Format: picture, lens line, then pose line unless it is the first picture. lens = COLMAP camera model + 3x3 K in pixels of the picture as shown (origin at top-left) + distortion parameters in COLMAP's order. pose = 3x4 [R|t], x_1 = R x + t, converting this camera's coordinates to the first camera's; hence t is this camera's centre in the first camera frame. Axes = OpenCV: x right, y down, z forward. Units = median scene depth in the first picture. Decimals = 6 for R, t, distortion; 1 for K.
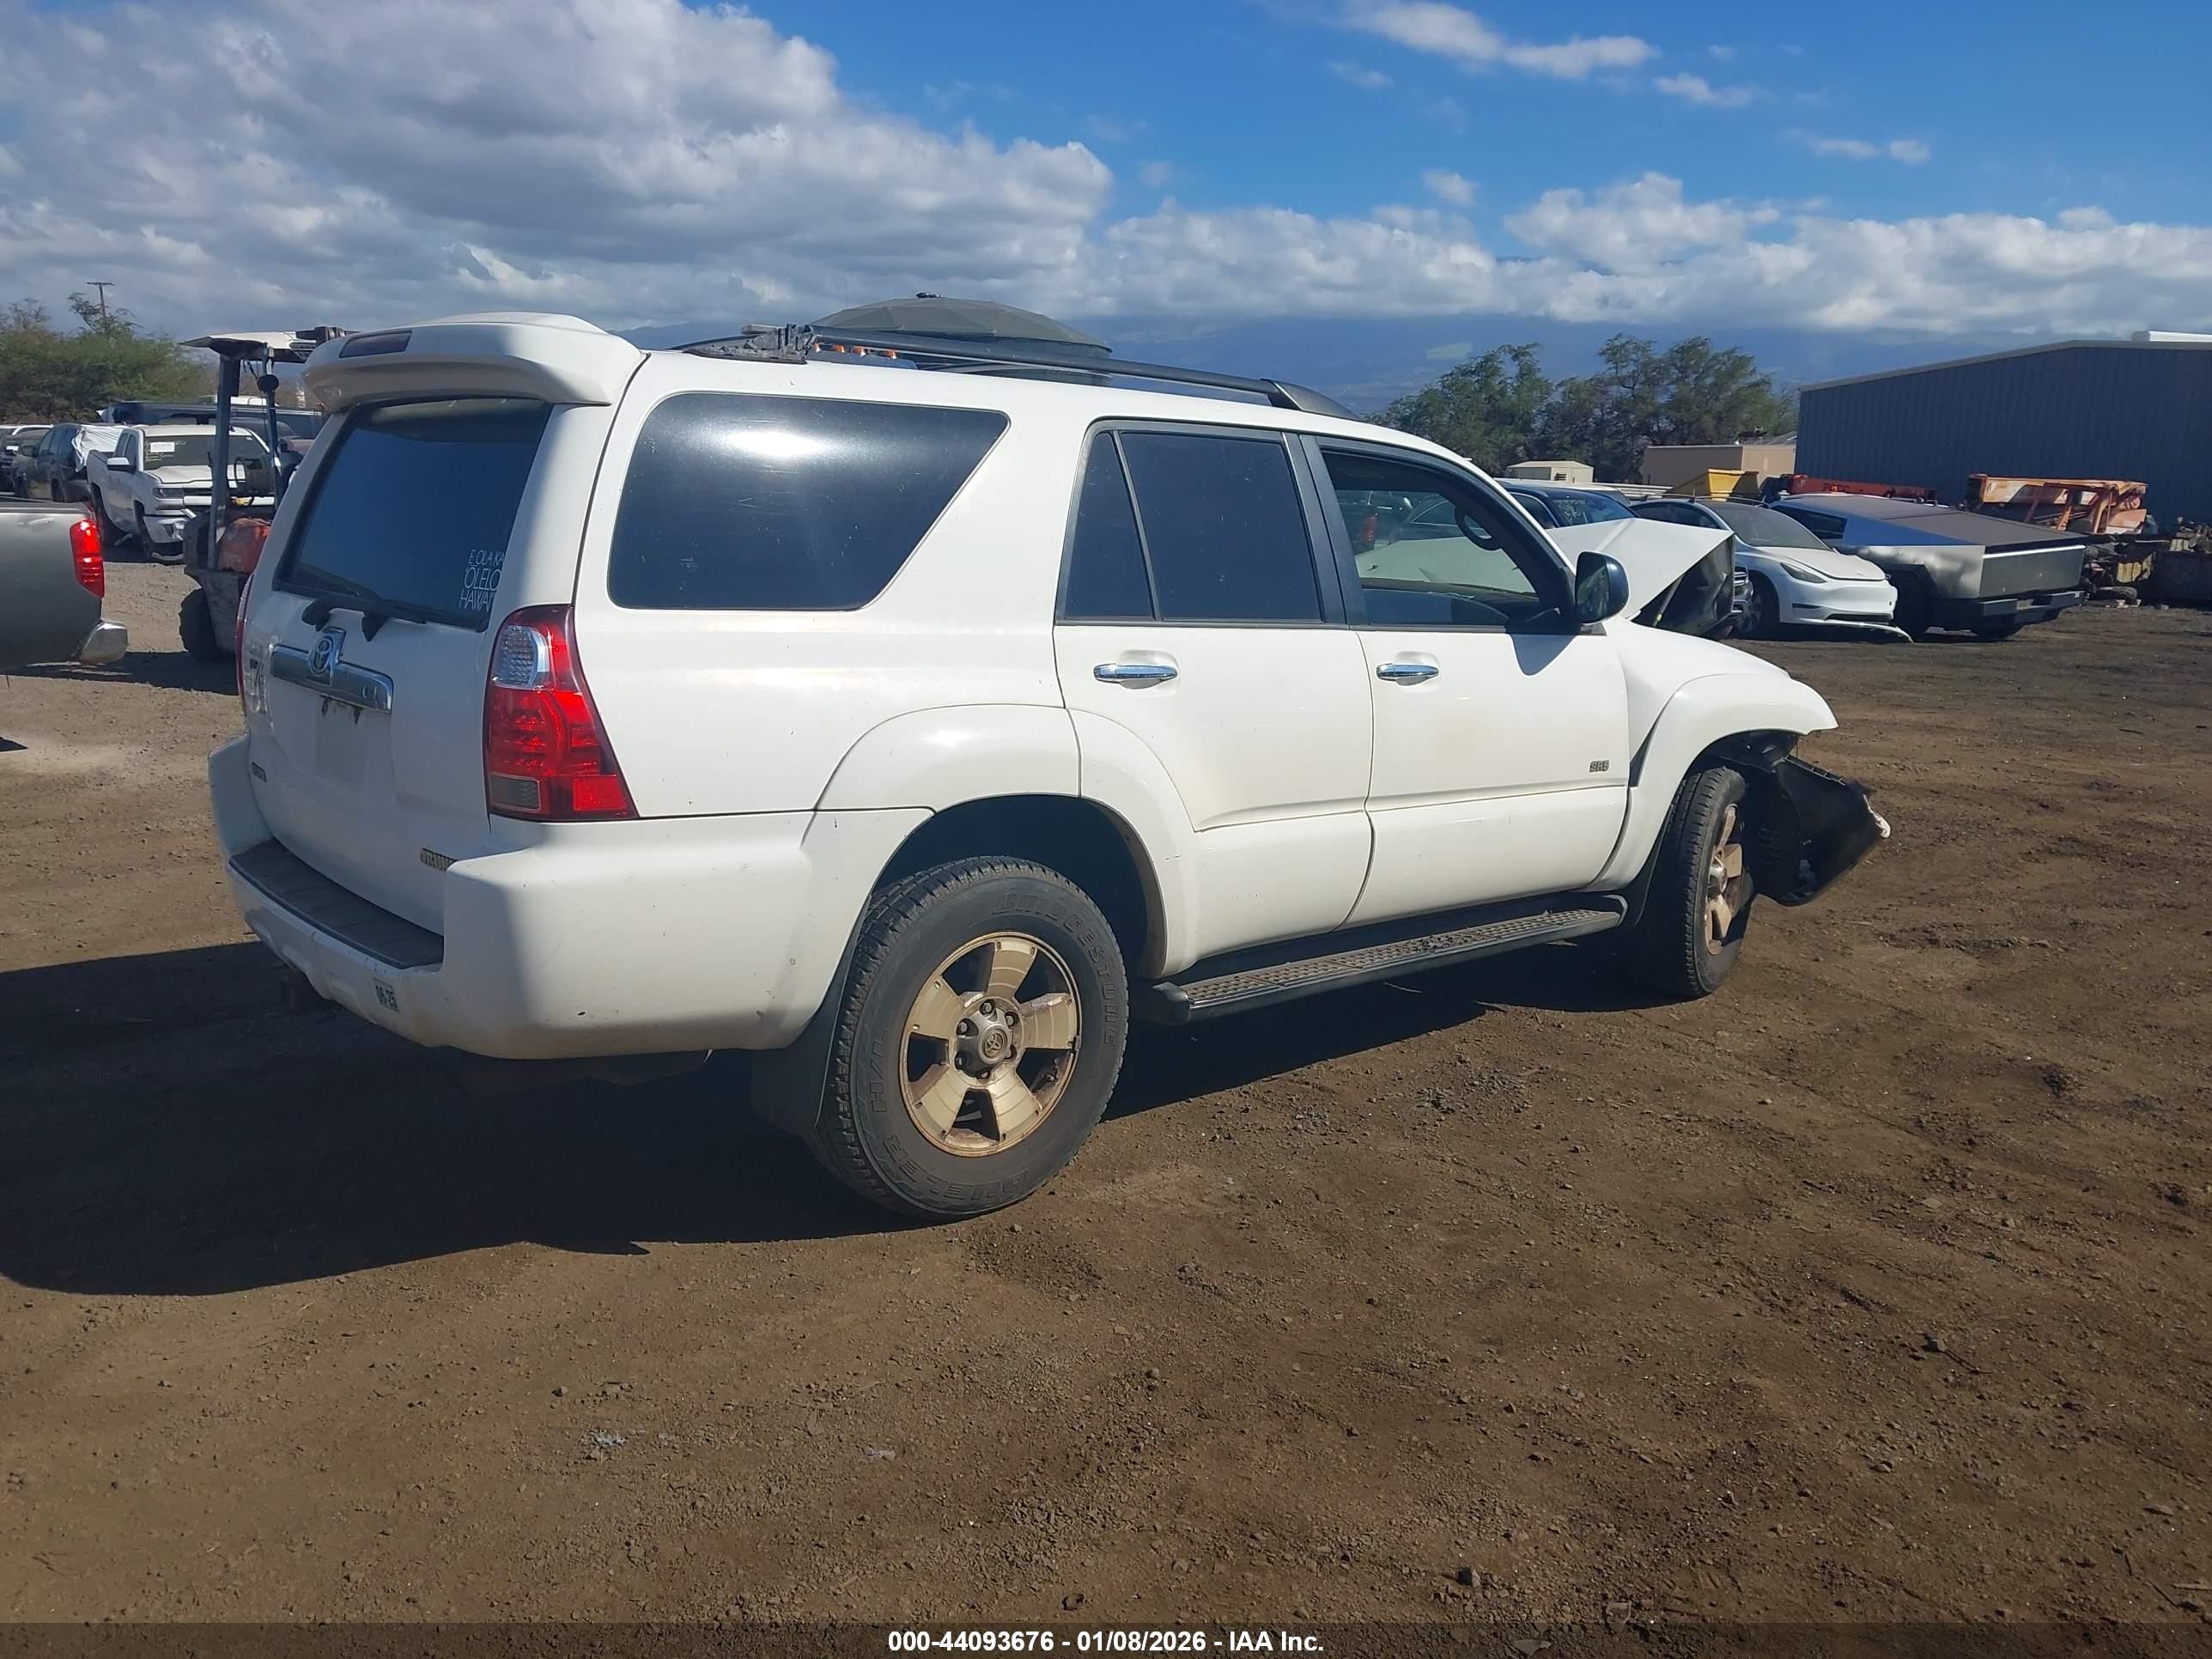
lens RADIAL K [[1748.2, 0, 1112.4], [0, 1748.2, 811.5], [0, 0, 1]] dist [0.046891, -0.068169]
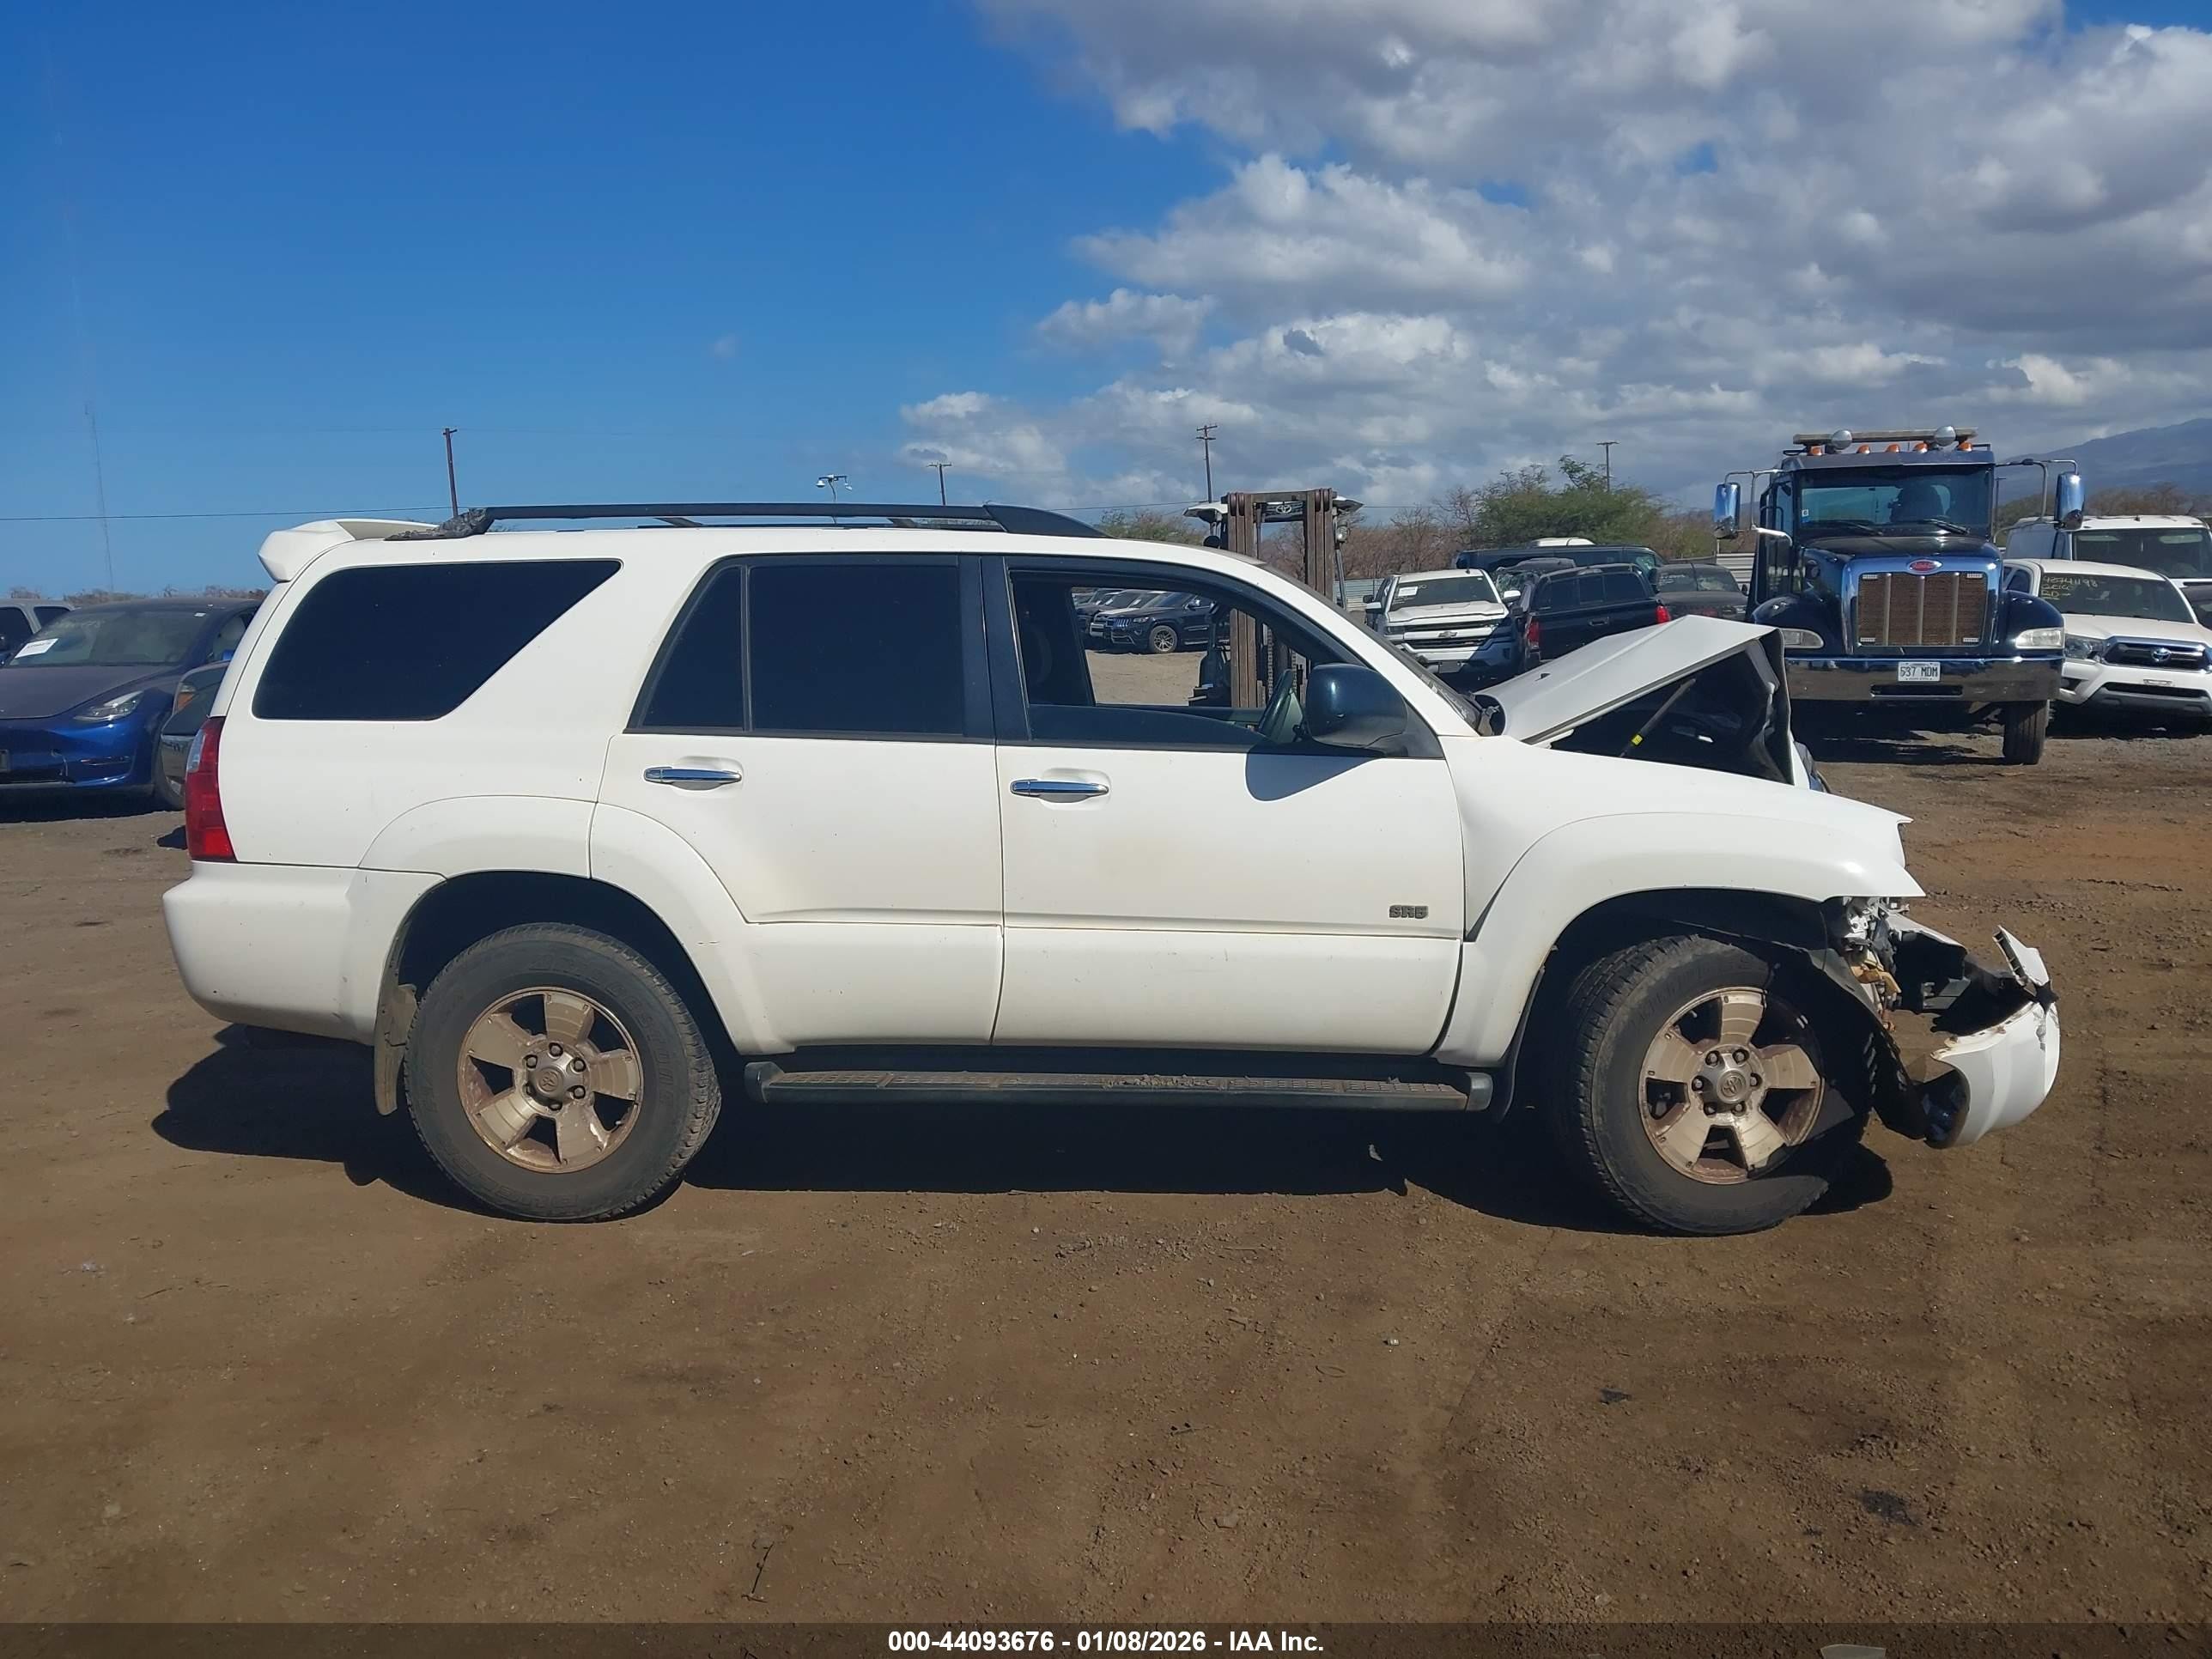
lens RADIAL K [[1748.2, 0, 1100.5], [0, 1748.2, 839.0], [0, 0, 1]] dist [0.046891, -0.068169]
pose [[0.708273, 0.051429, -0.704063, 0.137666], [-0.089882, 0.995795, -0.017681, -0.005867], [0.700193, 0.075806, 0.709917, 0.052379]]
